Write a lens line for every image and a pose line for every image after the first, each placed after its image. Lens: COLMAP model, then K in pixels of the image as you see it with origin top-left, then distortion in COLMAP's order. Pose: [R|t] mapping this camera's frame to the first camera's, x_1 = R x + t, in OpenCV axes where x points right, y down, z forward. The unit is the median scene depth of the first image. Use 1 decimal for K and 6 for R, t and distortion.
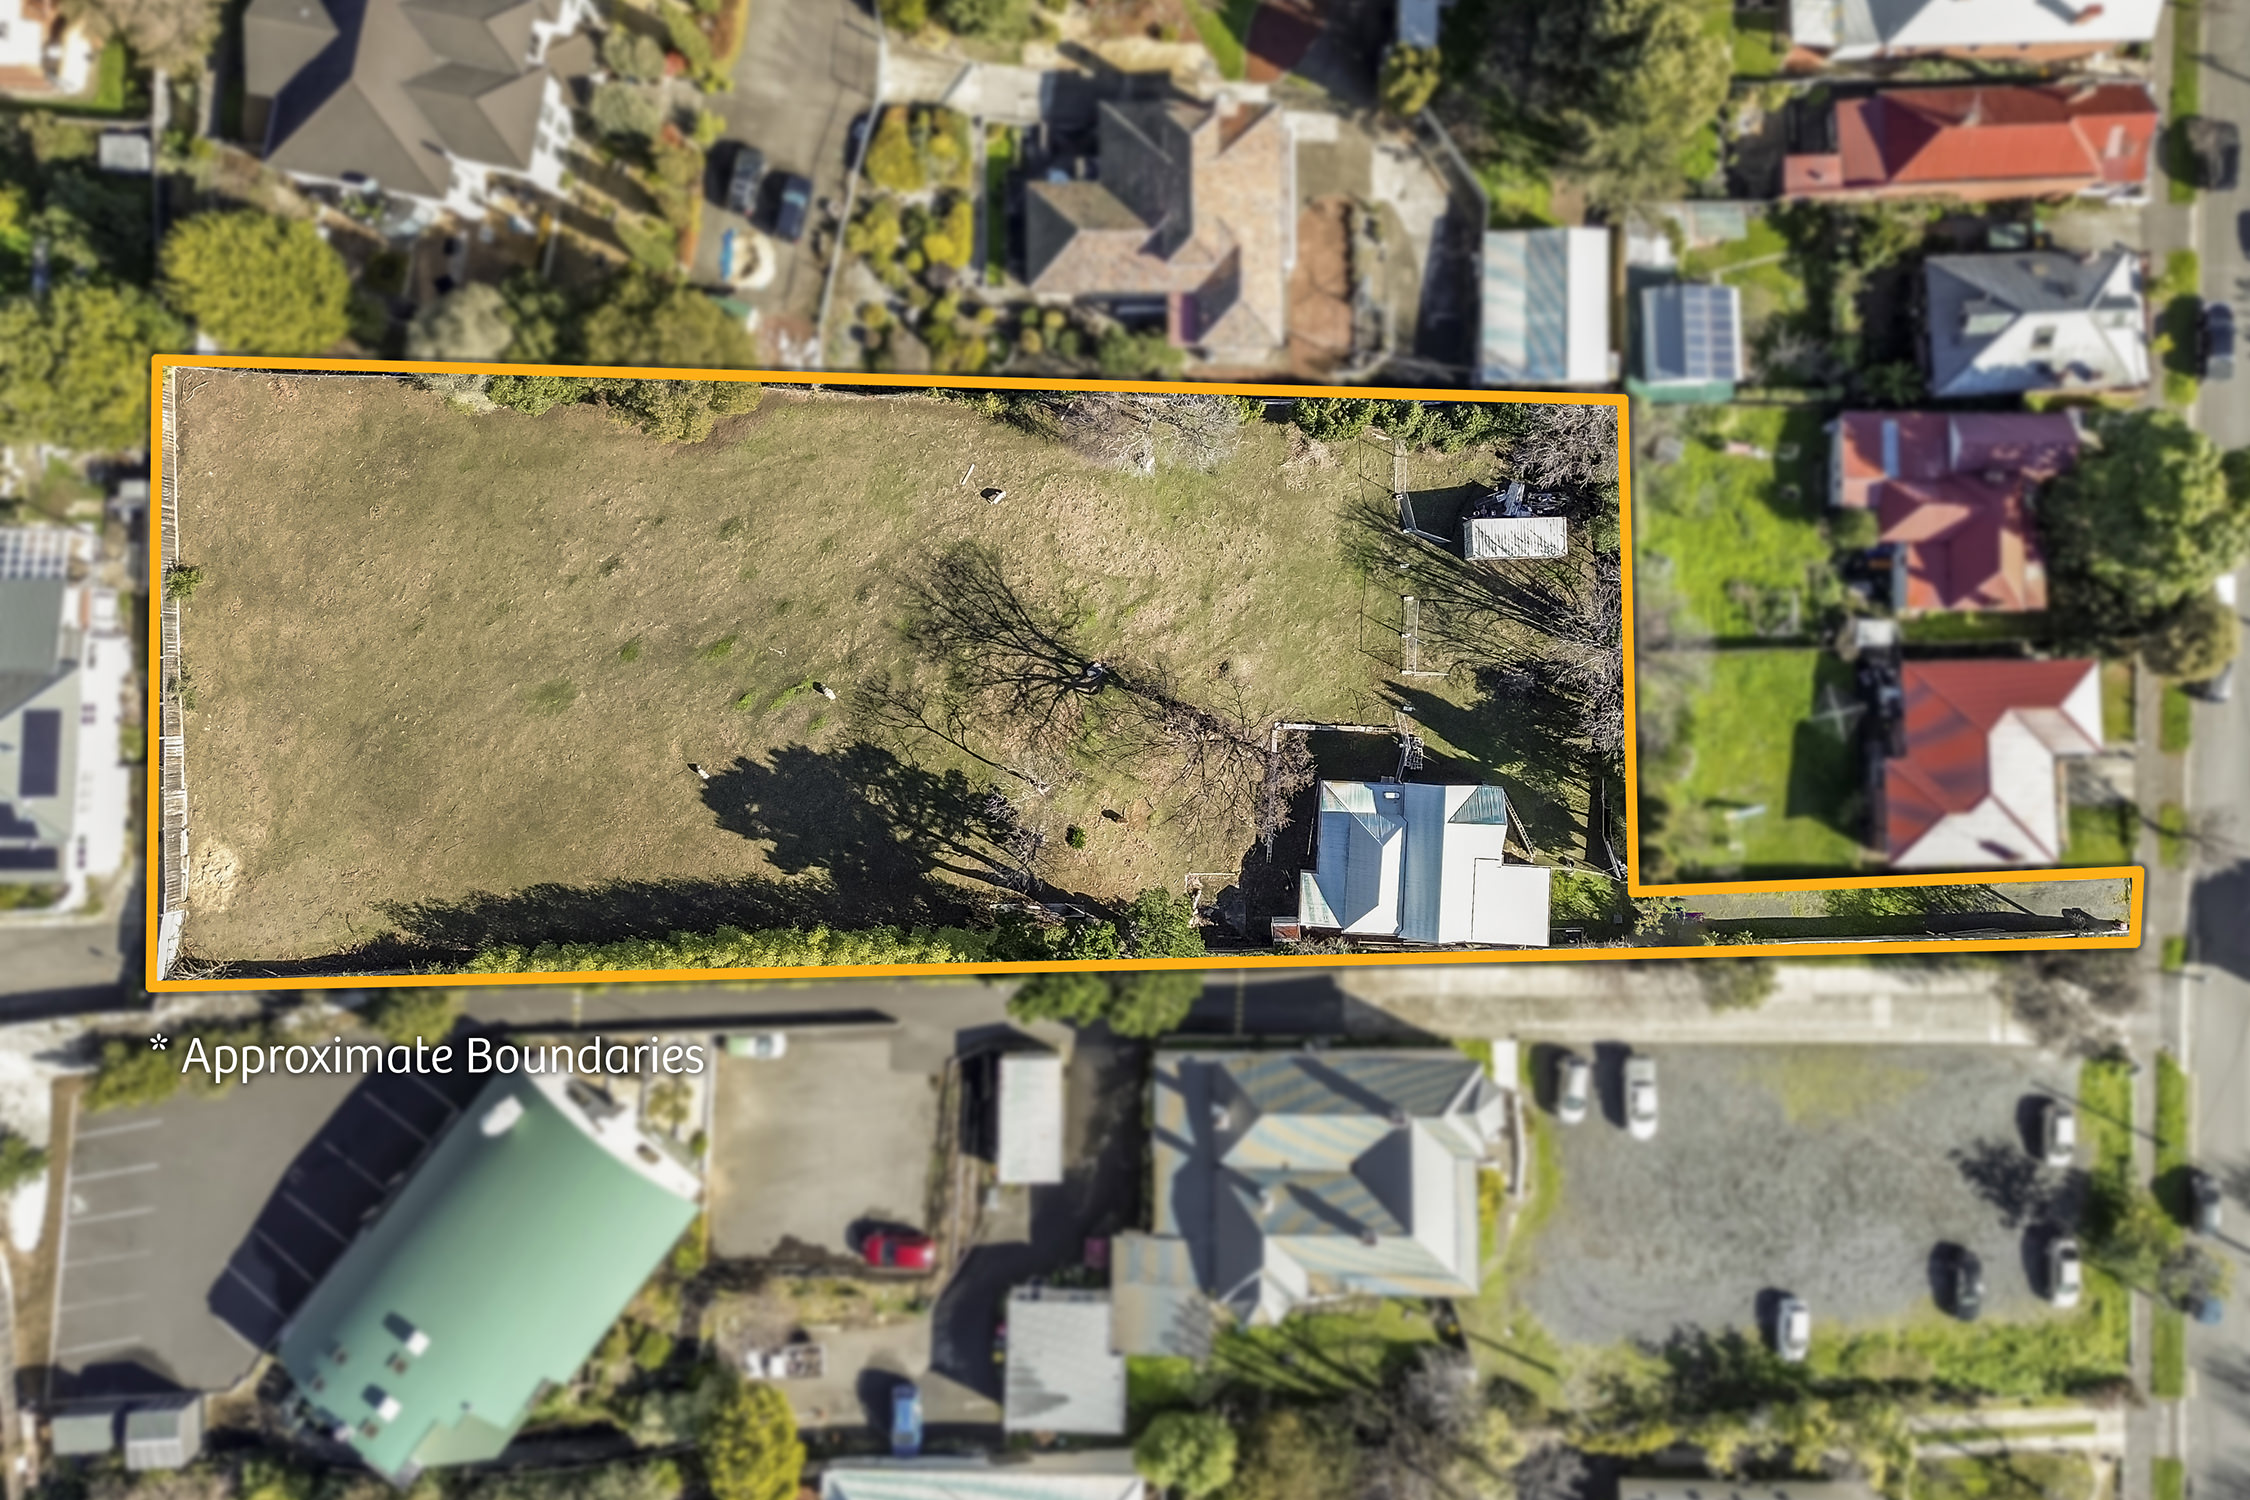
lens RADIAL K [[1606.7, 0, 1125.0], [0, 1606.7, 750.0], [0, 0, 1]] dist [0.070642, -0.076314]
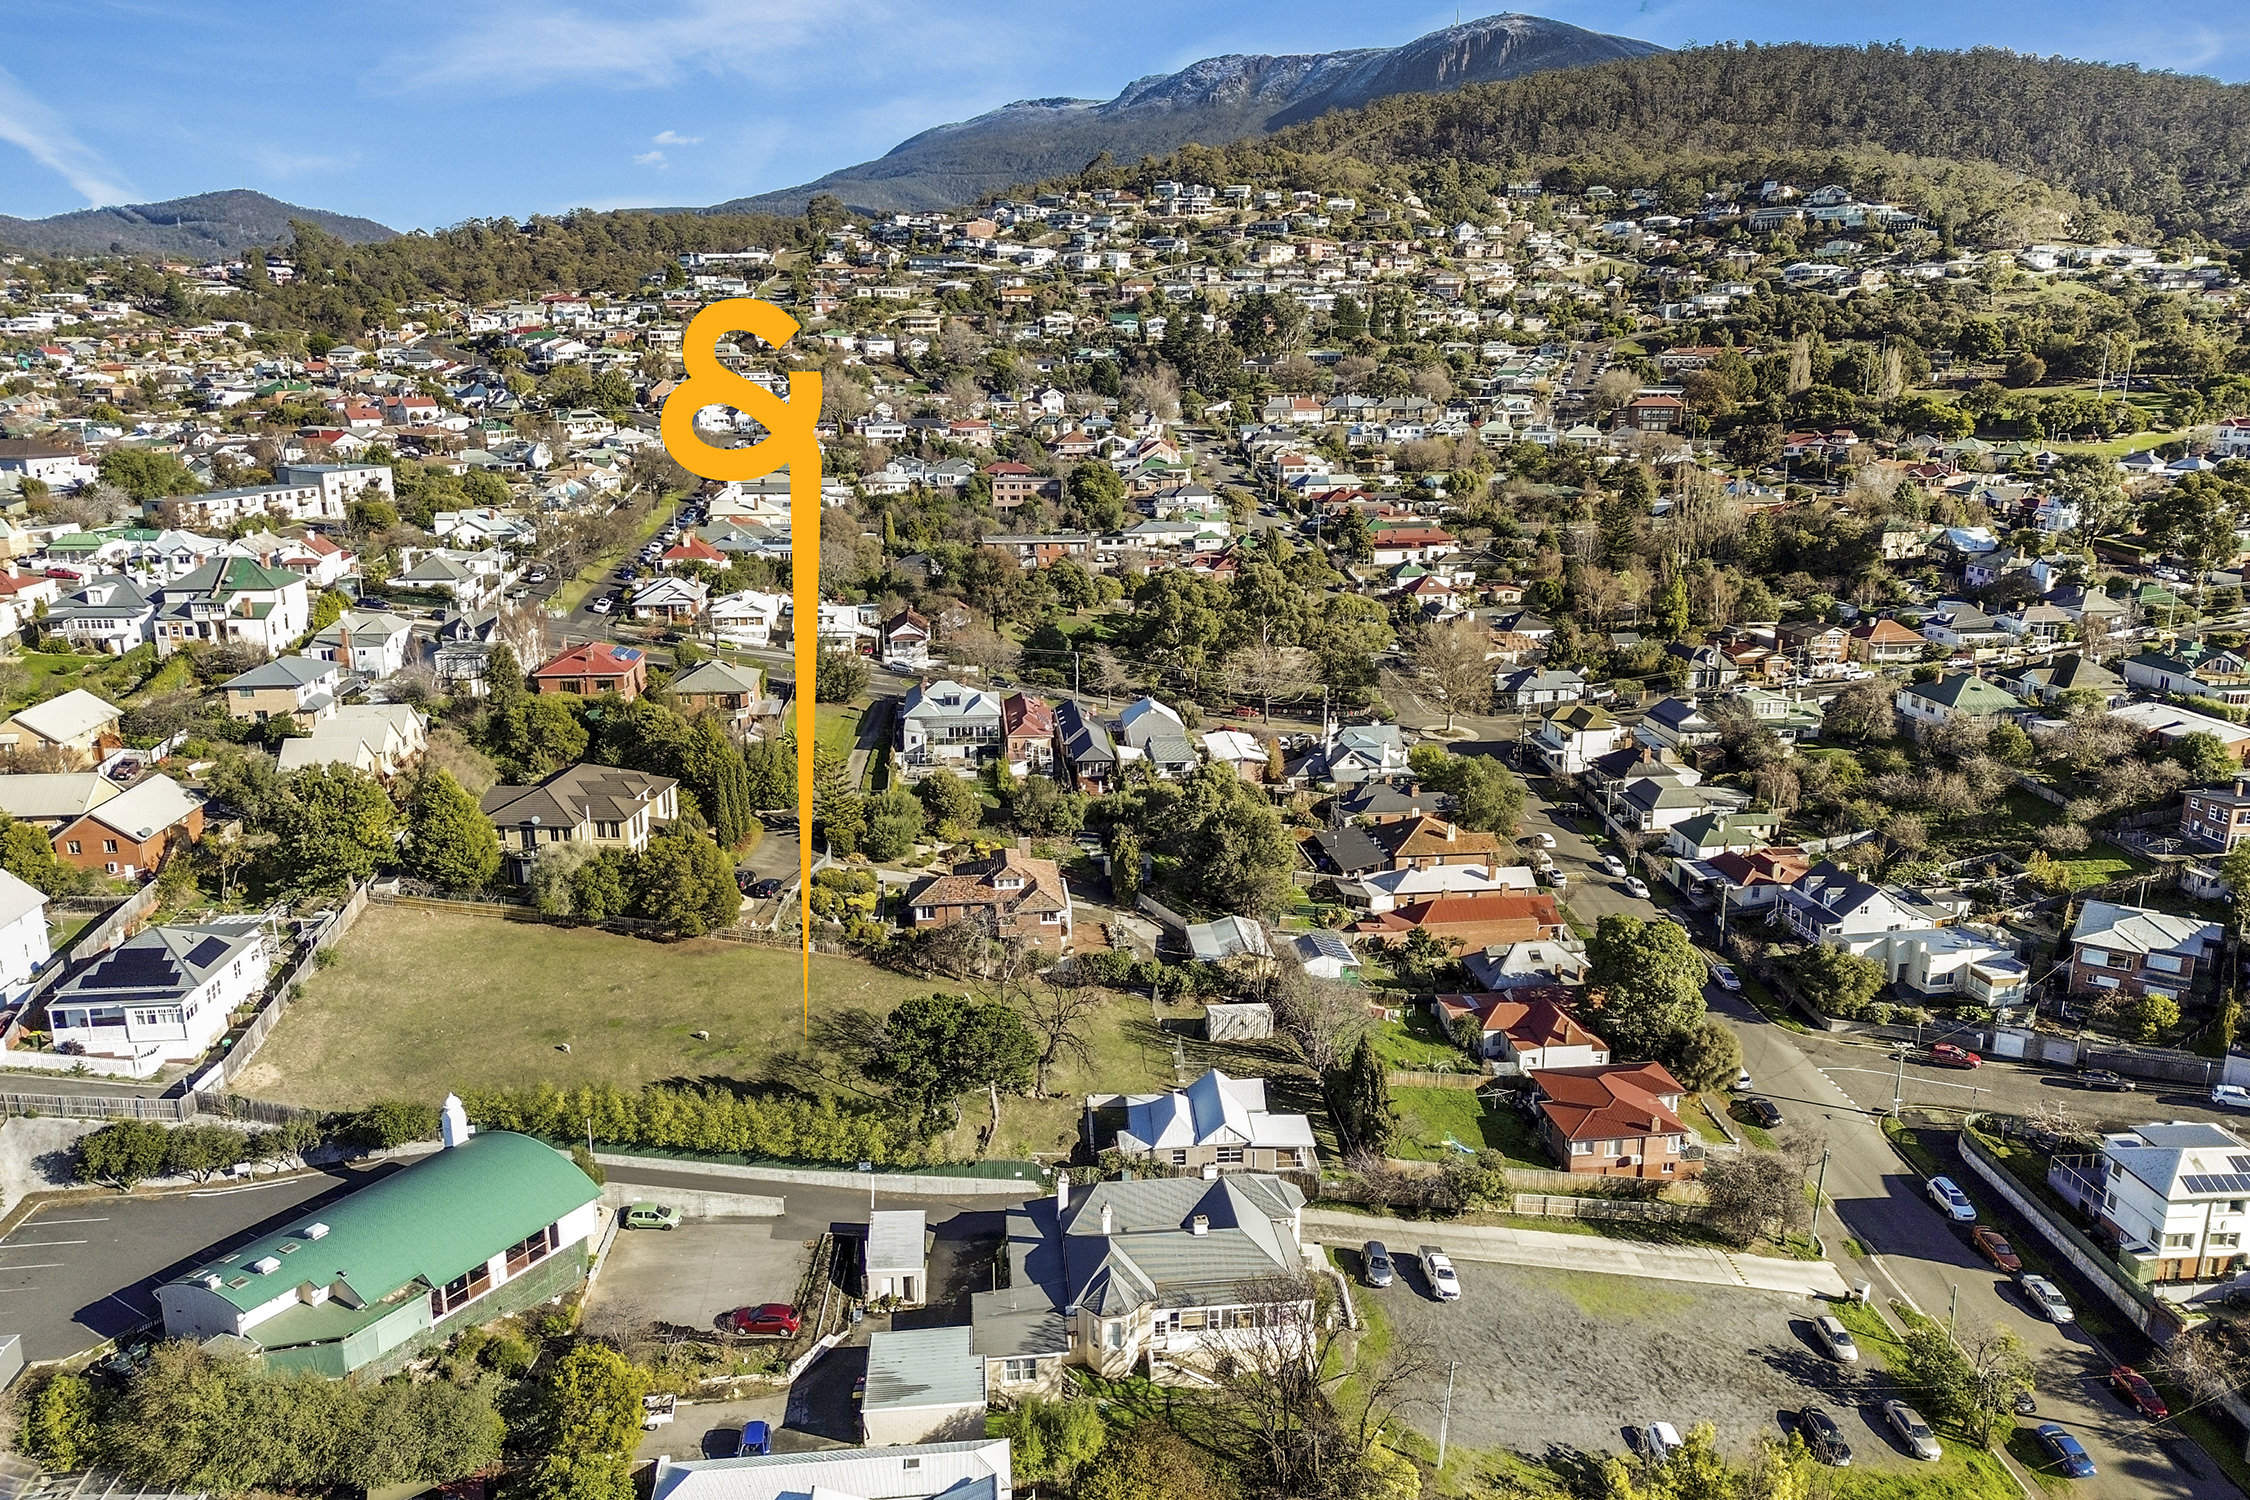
lens RADIAL K [[1606.7, 0, 1125.0], [0, 1606.7, 750.0], [0, 0, 1]] dist [0.070642, -0.076314]
pose [[0.993423, -0.016510, 0.113304, -0.022082], [0.112424, 0.328251, -0.937876, 1.200449], [-0.021708, 0.944446, 0.327948, 0.304483]]
